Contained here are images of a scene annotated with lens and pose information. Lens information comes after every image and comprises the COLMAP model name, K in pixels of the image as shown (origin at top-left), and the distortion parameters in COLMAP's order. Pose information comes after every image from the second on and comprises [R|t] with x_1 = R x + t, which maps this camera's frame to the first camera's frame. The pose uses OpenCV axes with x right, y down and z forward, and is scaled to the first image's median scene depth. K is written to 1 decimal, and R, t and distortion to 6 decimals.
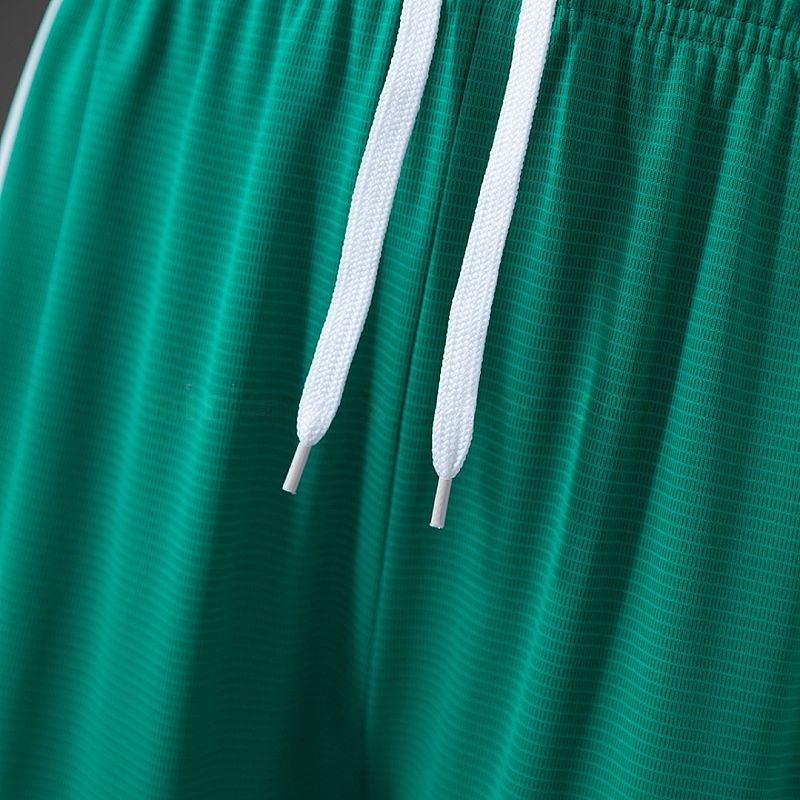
lens RADIAL K [[1649.9, 0, 400.0], [0, 1649.9, 400.0], [0, 0, 1]] dist [-0.040039, 0.000000]
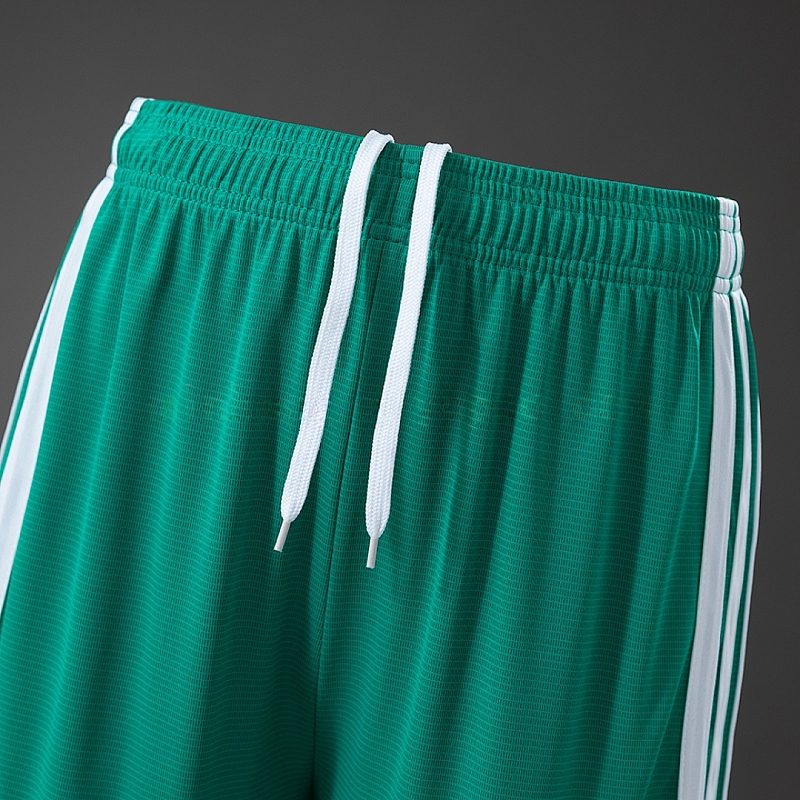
lens RADIAL K [[1373.4, 0, 400.0], [0, 1373.4, 400.1], [0, 0, 1]] dist [-0.030669, 0.000000]
pose [[0.991578, -0.044677, 0.121561, -0.106730], [0.046609, 0.998827, -0.013098, -0.070583], [-0.120834, 0.018653, 0.992497, -0.367436]]
